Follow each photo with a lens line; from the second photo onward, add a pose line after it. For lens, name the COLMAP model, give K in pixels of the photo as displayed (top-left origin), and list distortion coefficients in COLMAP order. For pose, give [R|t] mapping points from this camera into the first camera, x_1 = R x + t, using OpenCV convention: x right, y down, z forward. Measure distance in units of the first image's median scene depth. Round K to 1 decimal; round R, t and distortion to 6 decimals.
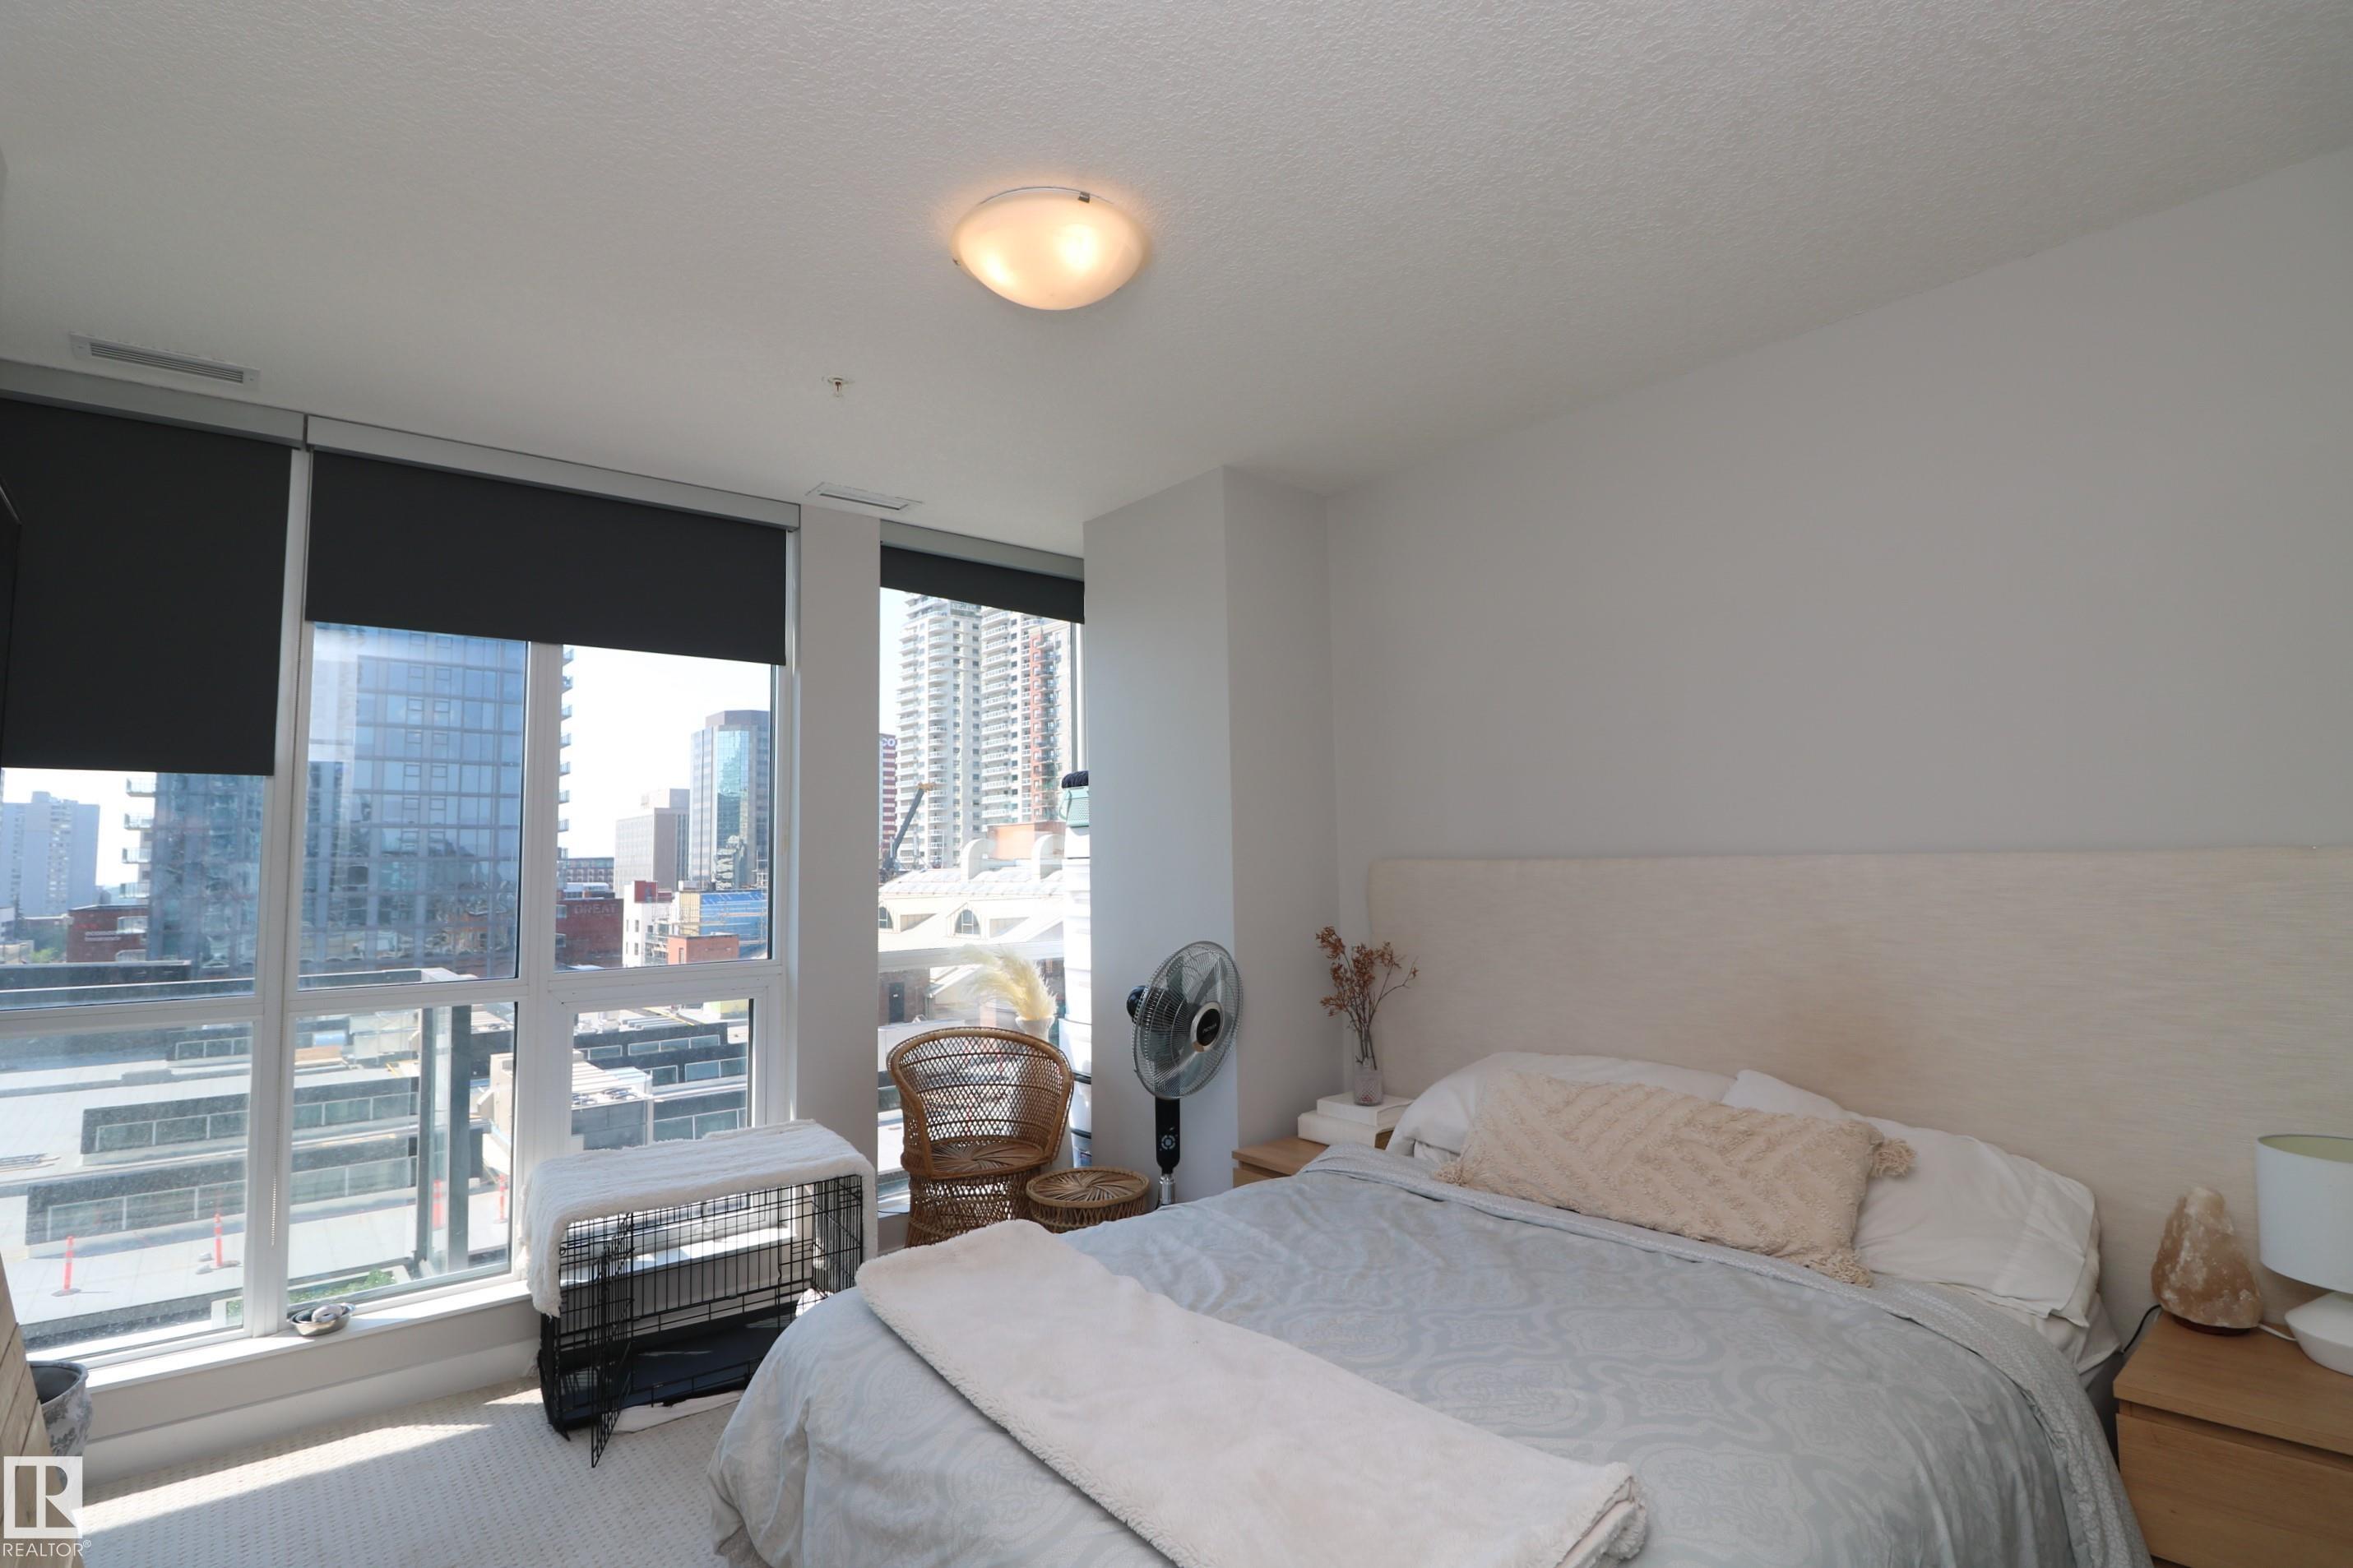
lens RADIAL K [[1088.6, 0, 1176.5], [0, 1088.6, 784.0], [0, 0, 1]] dist [-0.029148, -0.000111]
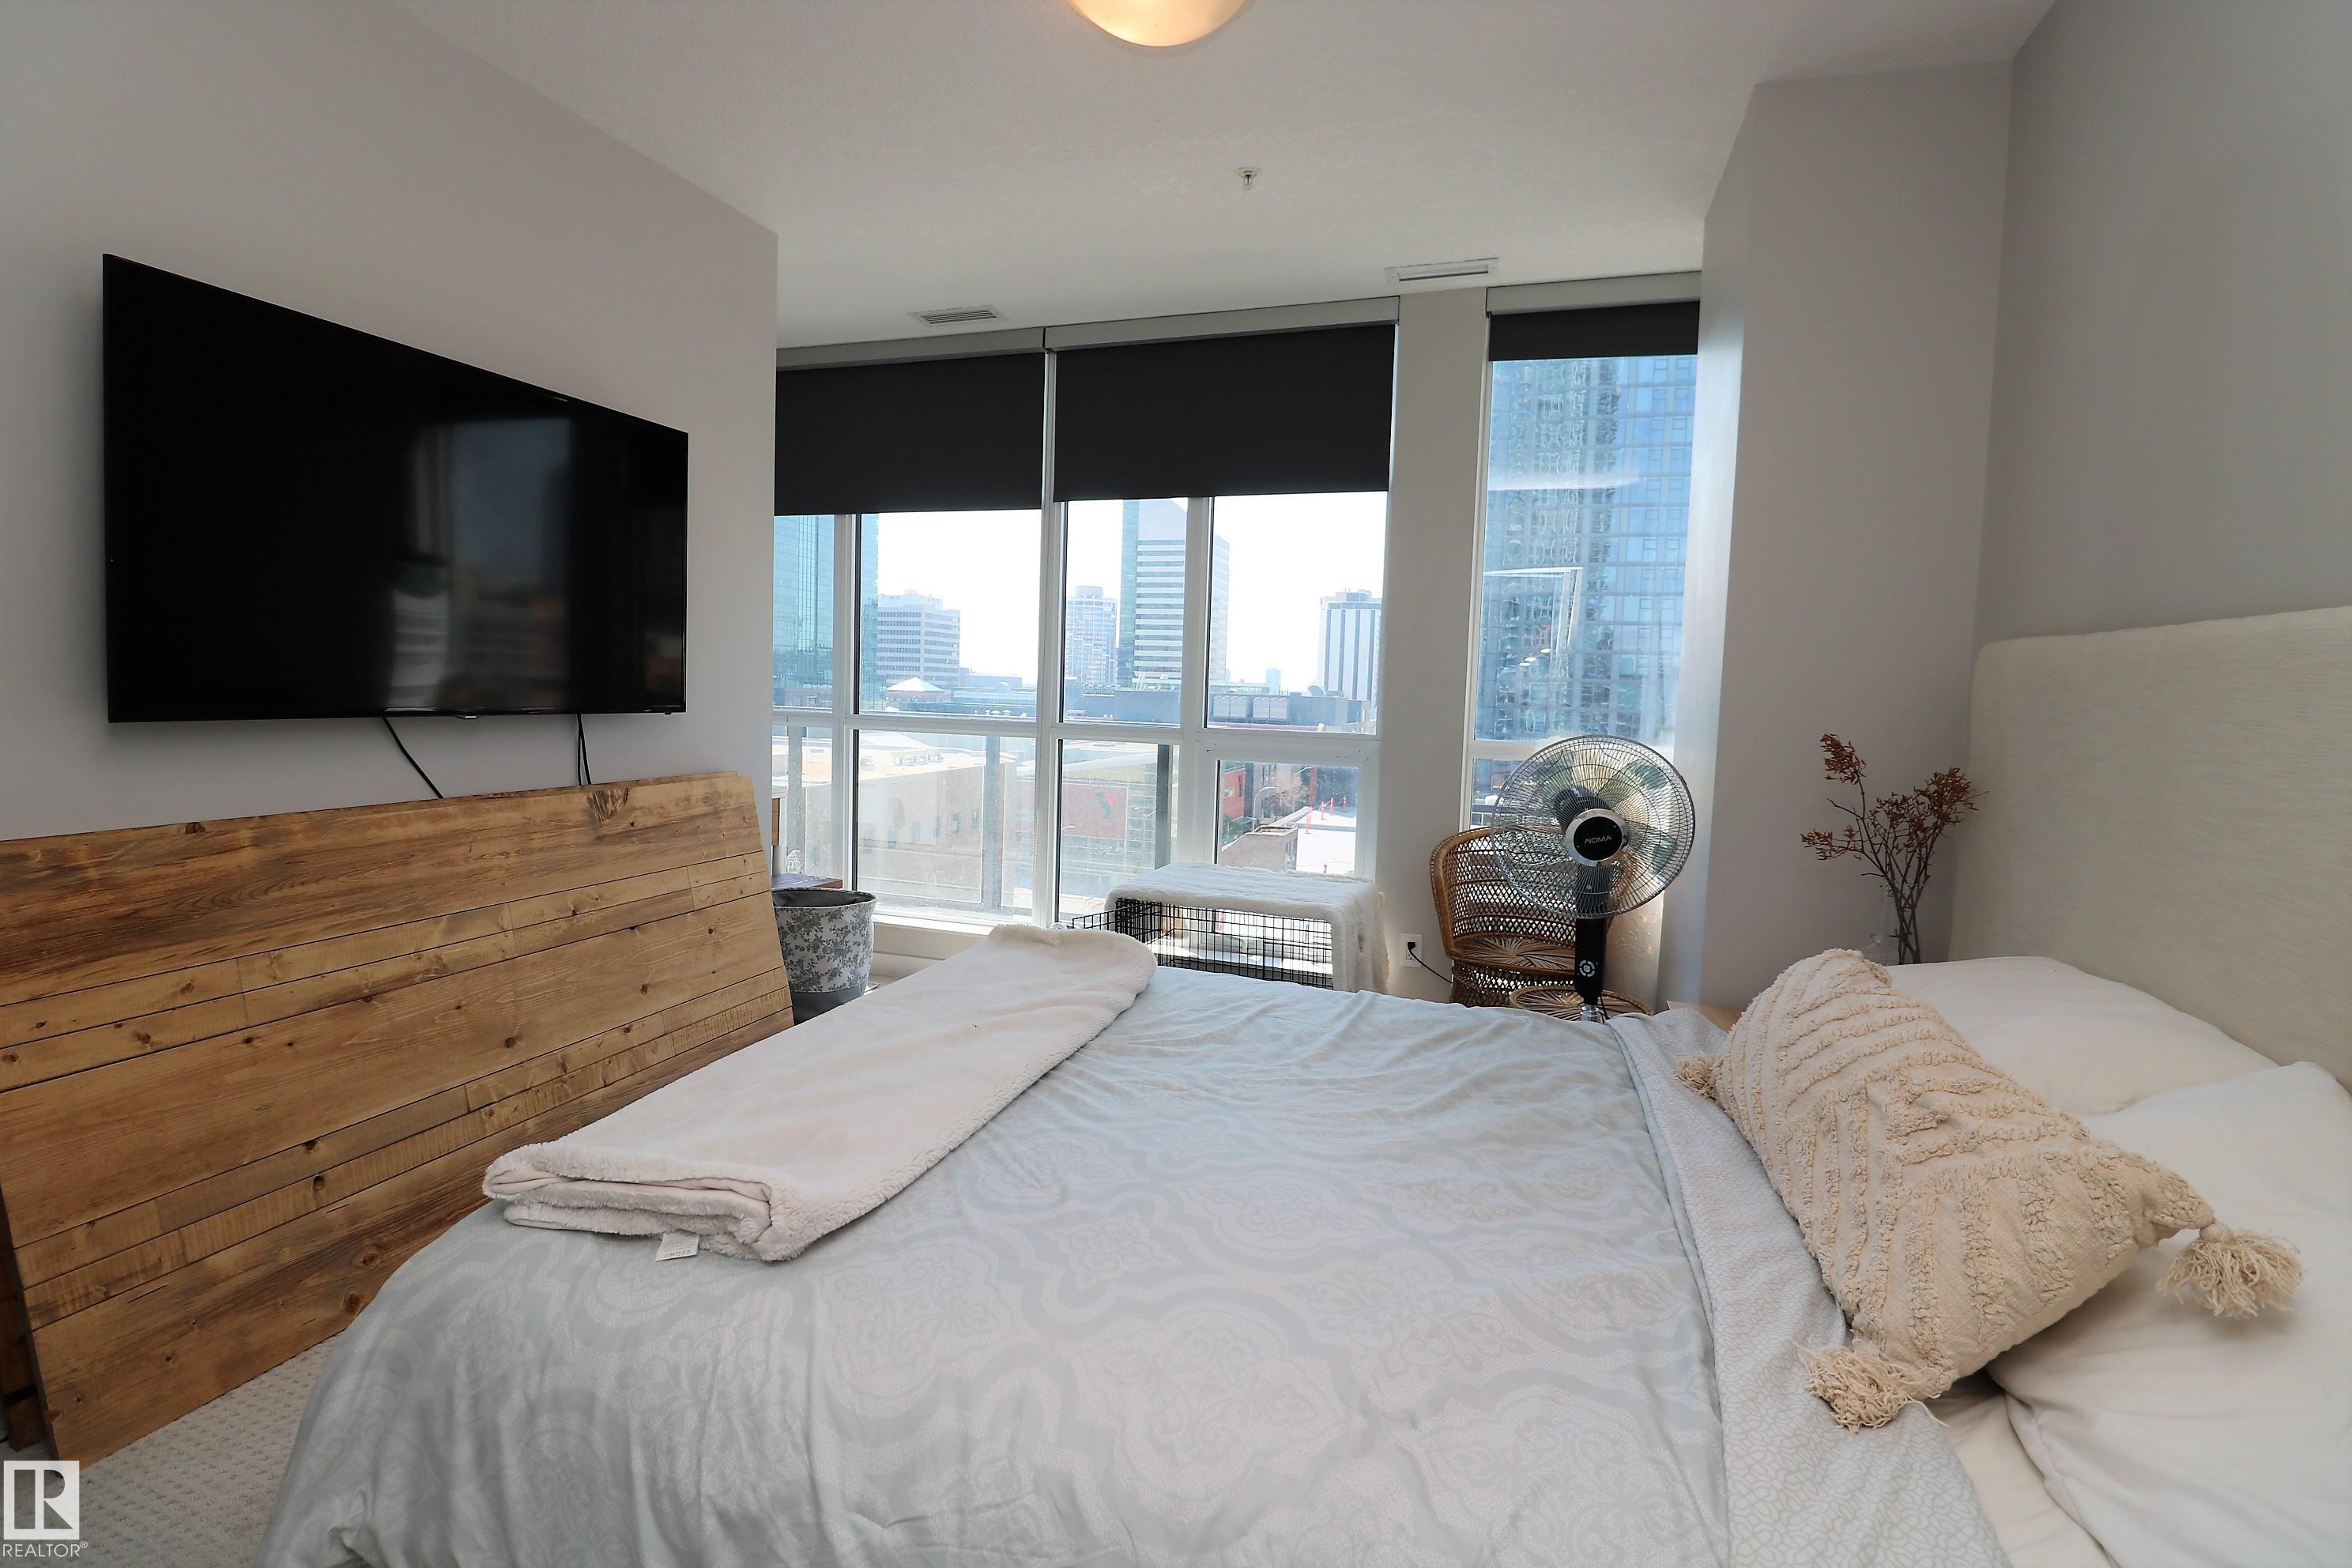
lens RADIAL K [[1078.4, 0, 1173.1], [0, 1078.4, 746.3], [0, 0, 1]] dist [-0.000038, -0.000038]
pose [[0.547913, 0.078079, -0.832884, 0.538451], [0.025635, 0.993600, 0.110010, 0.059533], [0.836143, -0.081627, 0.542405, 0.307913]]
